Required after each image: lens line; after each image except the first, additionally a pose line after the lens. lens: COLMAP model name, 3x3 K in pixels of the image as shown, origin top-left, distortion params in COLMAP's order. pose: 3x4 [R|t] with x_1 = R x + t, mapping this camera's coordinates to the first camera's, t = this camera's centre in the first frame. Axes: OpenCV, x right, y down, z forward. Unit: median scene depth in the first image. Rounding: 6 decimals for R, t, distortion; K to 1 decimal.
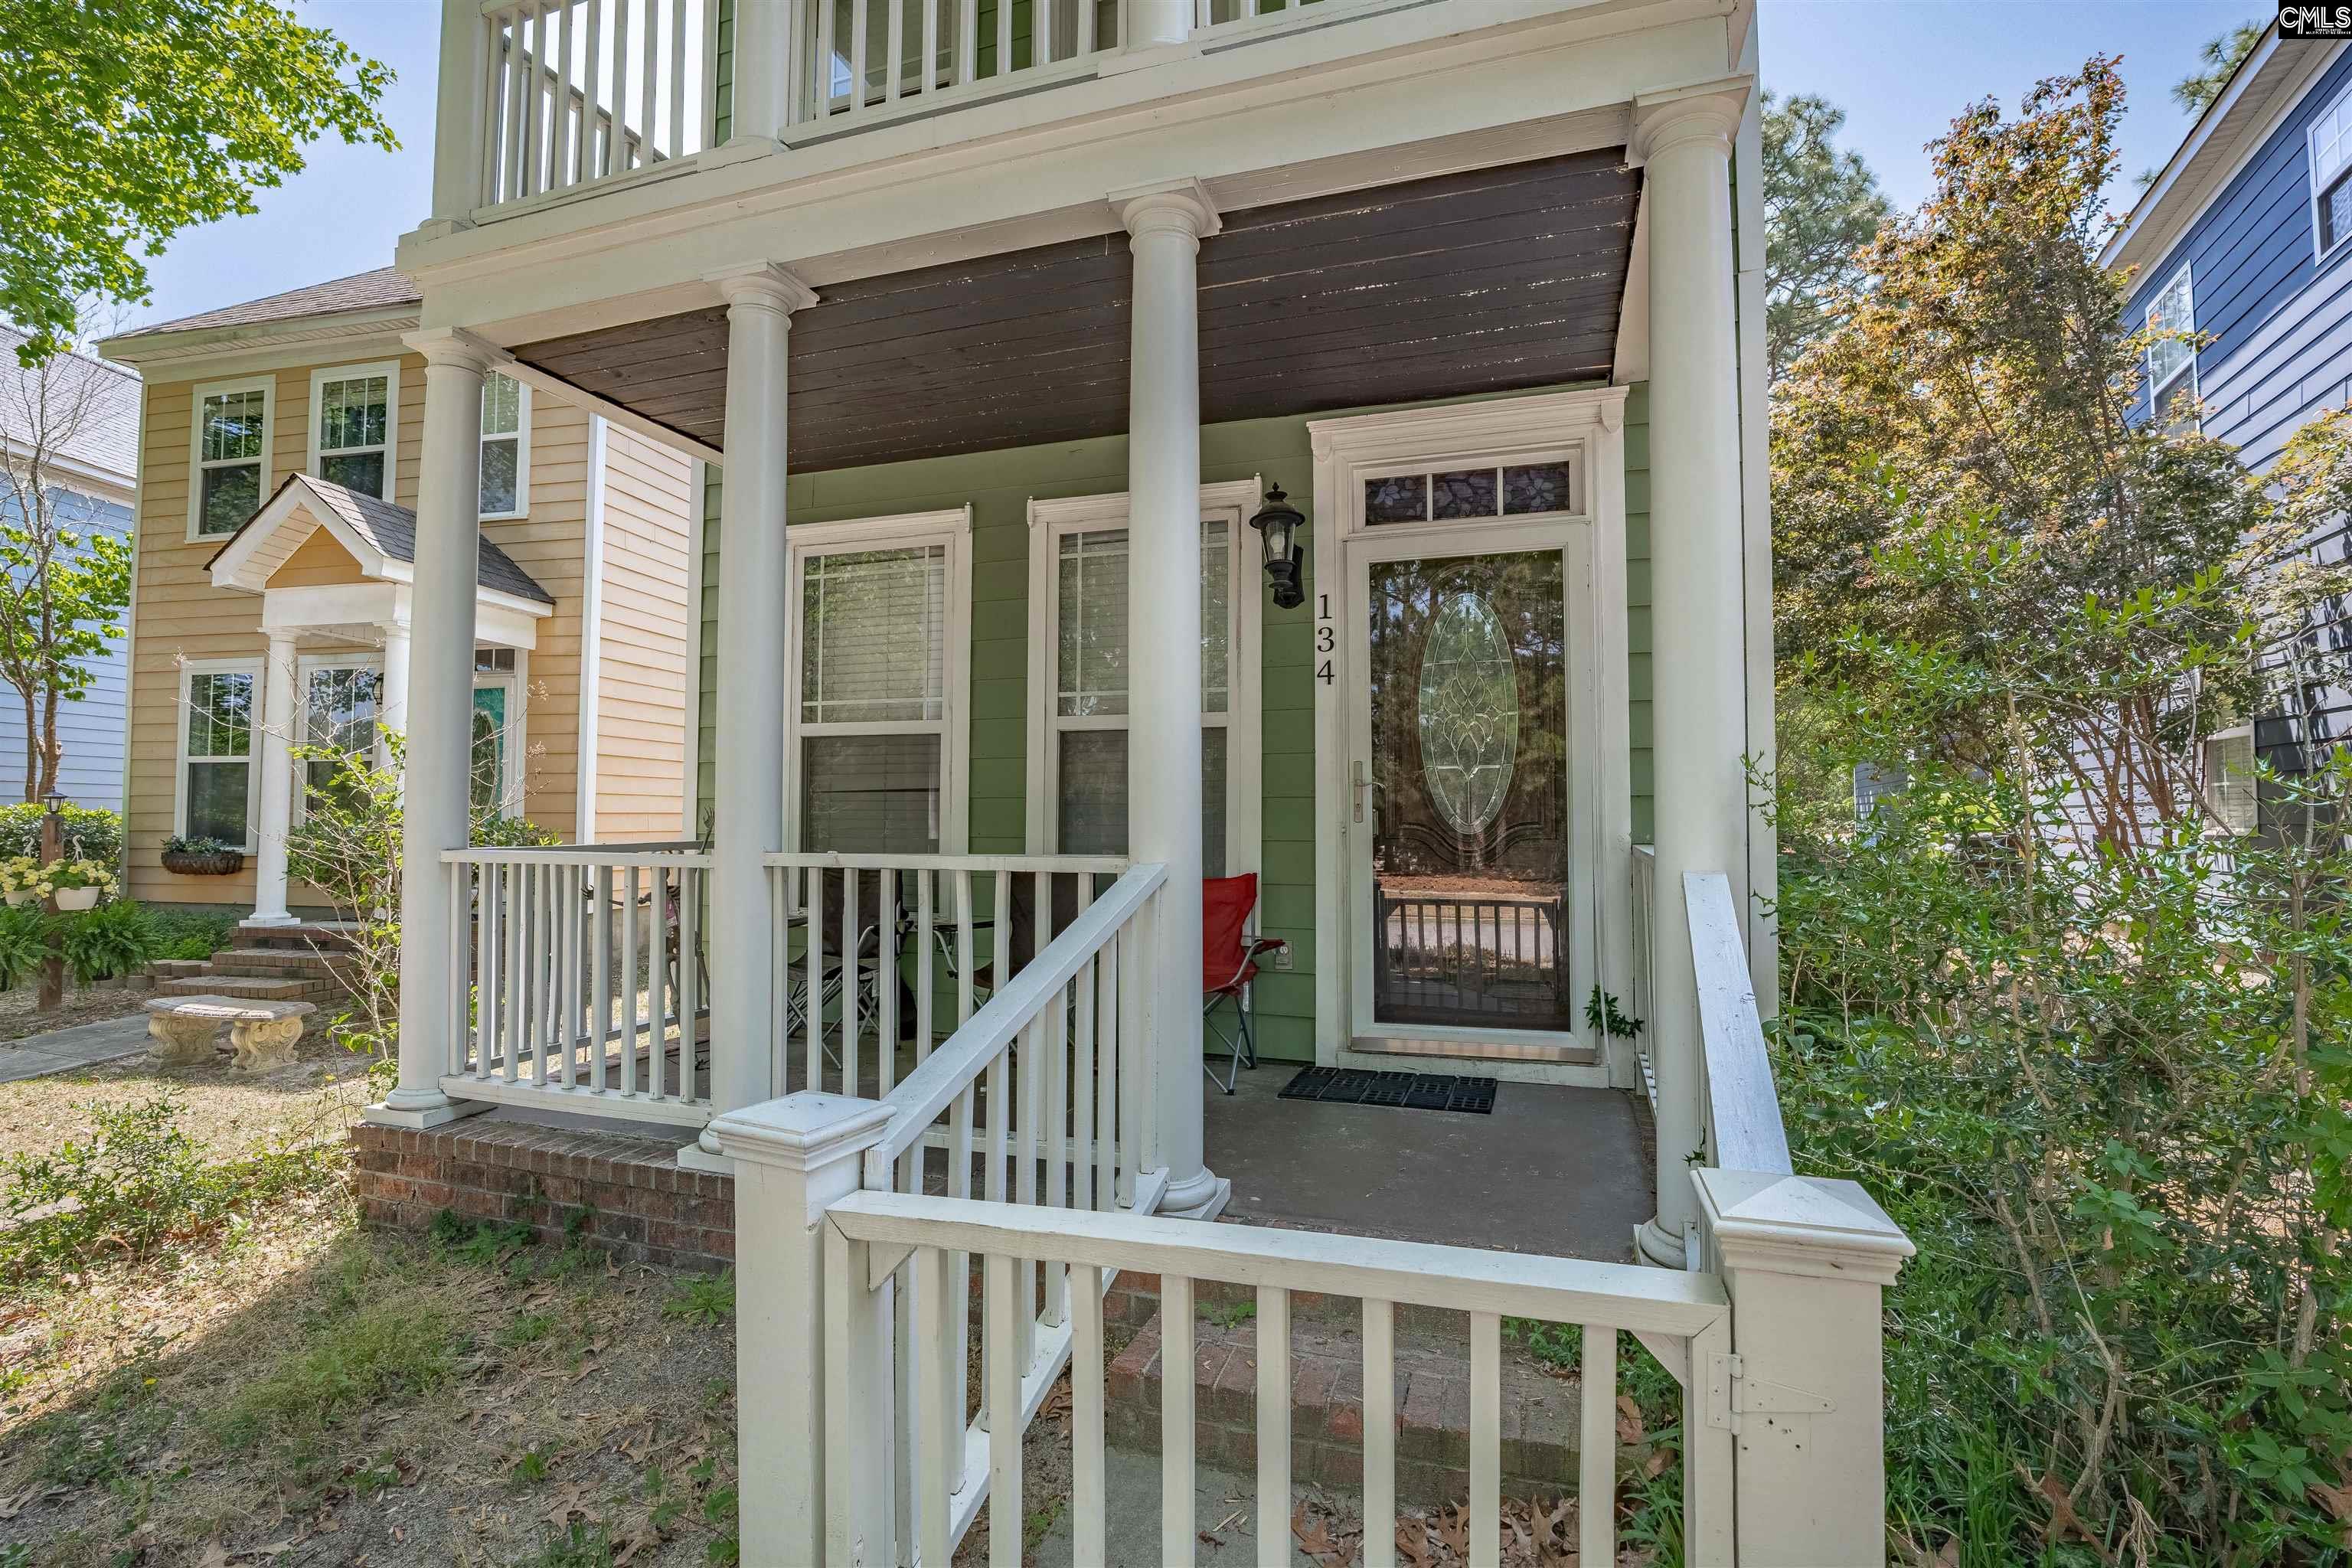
lens RADIAL K [[1077.2, 0, 1176.0], [0, 1077.2, 784.0], [0, 0, 1]] dist [-0.035018, 0.005392]
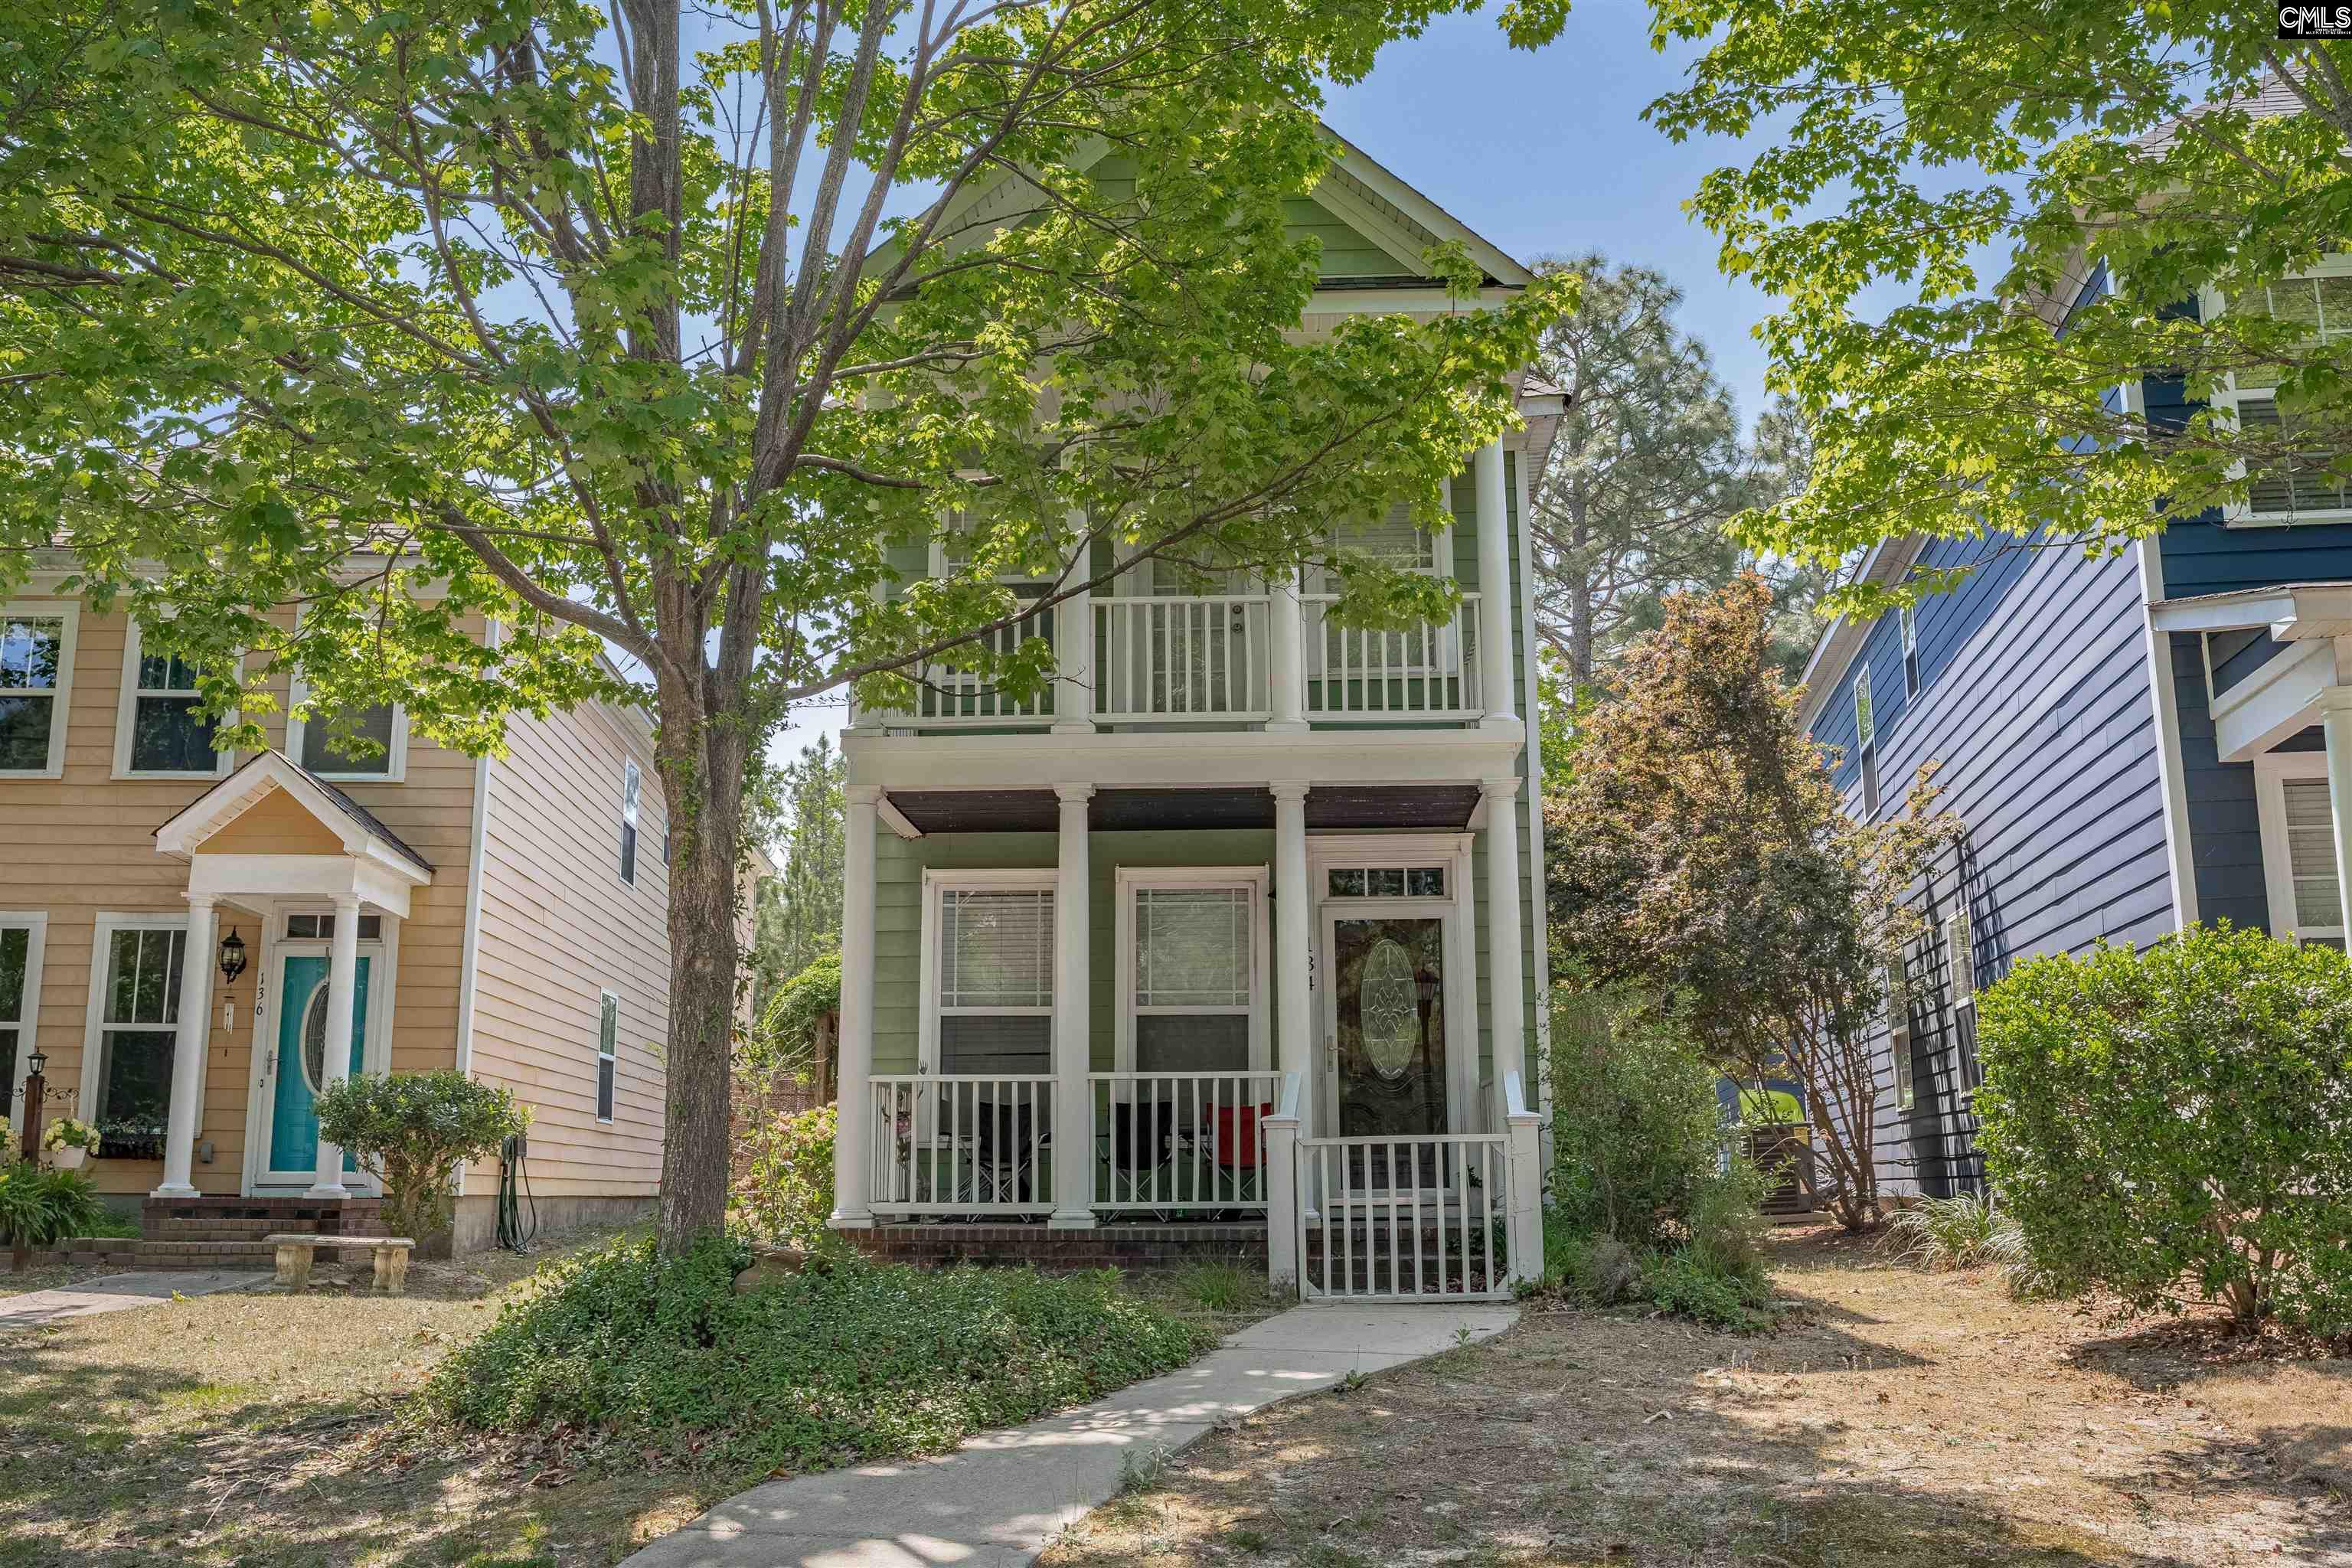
lens RADIAL K [[1970.8, 0, 1170.7], [0, 1970.8, 801.9], [0, 0, 1]] dist [-0.066077, 0.003401]
pose [[0.965075, 0.044335, 0.258196, -0.810752], [-0.002134, 0.986874, -0.161480, 0.105827], [-0.261966, 0.155289, 0.952502, -1.778526]]
